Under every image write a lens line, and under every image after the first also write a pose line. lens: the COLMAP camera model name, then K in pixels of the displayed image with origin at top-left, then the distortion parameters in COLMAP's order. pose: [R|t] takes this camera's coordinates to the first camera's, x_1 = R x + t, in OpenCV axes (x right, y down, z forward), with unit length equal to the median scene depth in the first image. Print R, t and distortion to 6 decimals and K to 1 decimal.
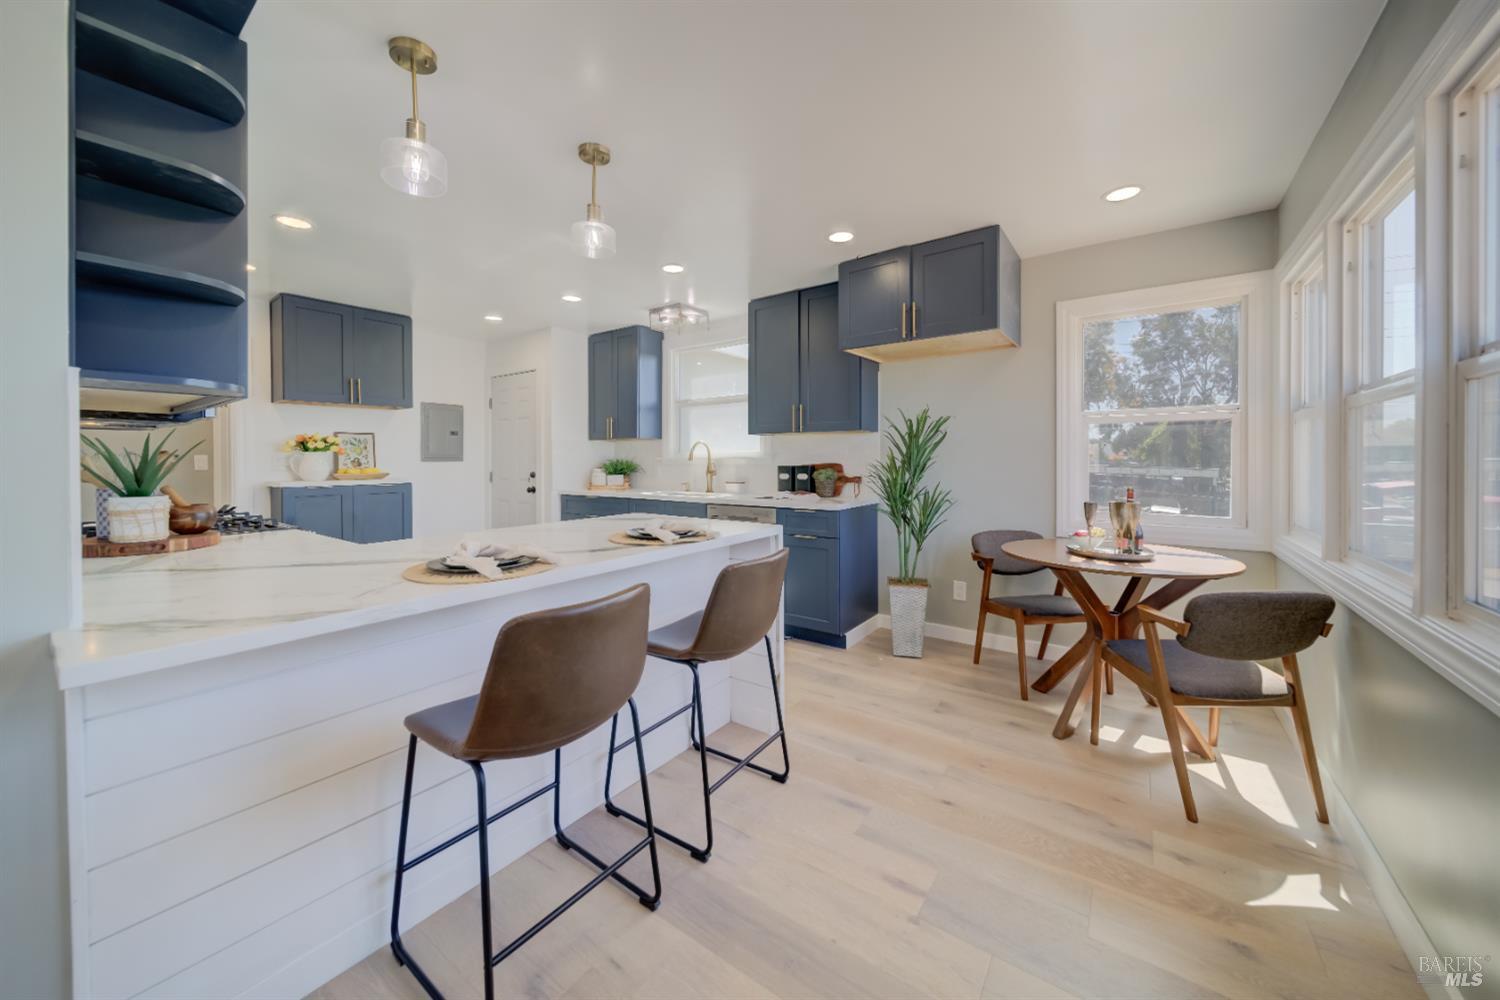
lens RADIAL K [[538.4, 0, 747.7], [0, 538.4, 466.2], [0, 0, 1]] dist [-0.001375, -0.000473]
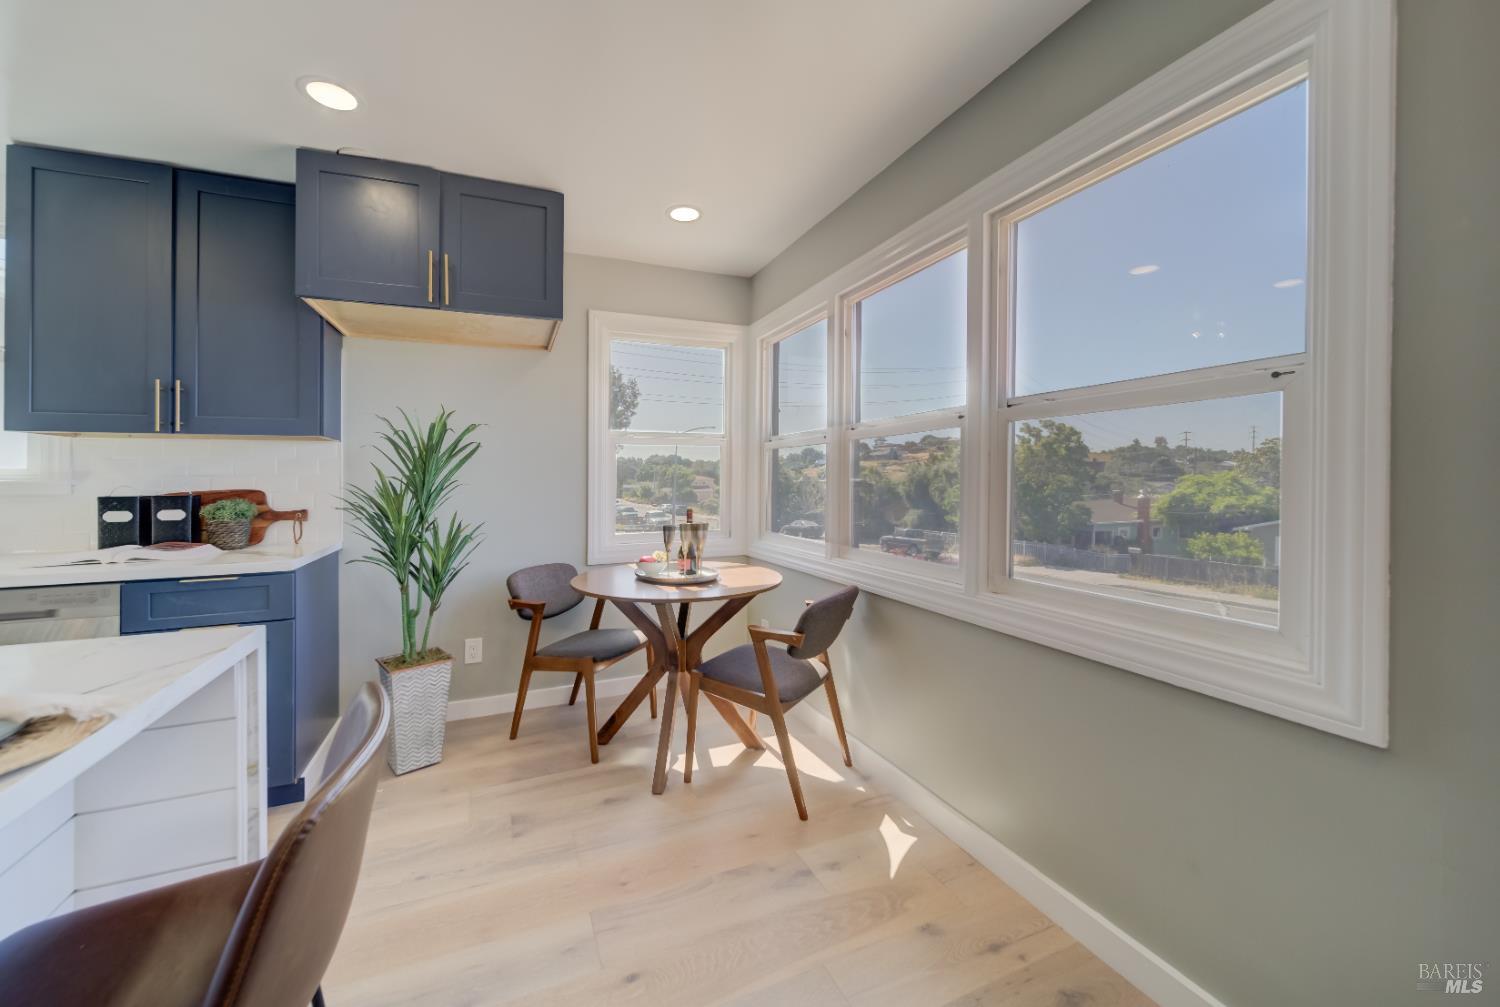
lens RADIAL K [[543.7, 0, 723.7], [0, 543.7, 480.3], [0, 0, 1]] dist [0.000343, 0.000017]
pose [[0.522417, -0.003692, 0.852682, -0.097667], [0.016705, 0.999843, -0.005905, -0.004148], [-0.852526, 0.017329, 0.522397, 0.320438]]
